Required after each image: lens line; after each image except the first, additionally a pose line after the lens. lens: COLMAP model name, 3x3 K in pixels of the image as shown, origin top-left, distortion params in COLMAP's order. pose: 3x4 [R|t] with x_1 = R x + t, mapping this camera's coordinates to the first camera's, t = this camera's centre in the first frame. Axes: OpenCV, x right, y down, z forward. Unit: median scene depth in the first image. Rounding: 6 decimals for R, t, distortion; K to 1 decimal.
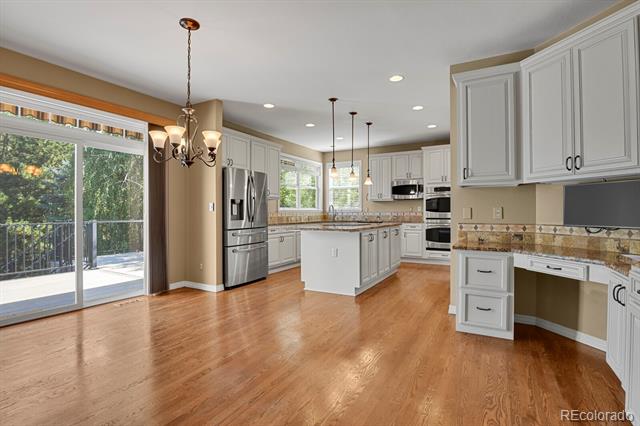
lens RADIAL K [[311.3, 0, 320.0], [0, 311.3, 213.0], [0, 0, 1]] dist [-0.033651, 0.000185]
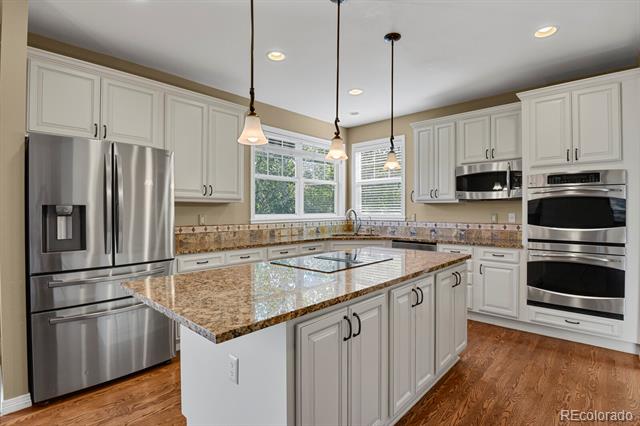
lens RADIAL K [[311.3, 0, 320.0], [0, 311.3, 213.0], [0, 0, 1]] dist [-0.033651, 0.000185]
pose [[0.972294, 0.002613, -0.233746, 0.136987], [-0.001801, 0.999992, 0.003689, -0.025120], [0.233754, -0.003165, 0.972291, 0.455400]]
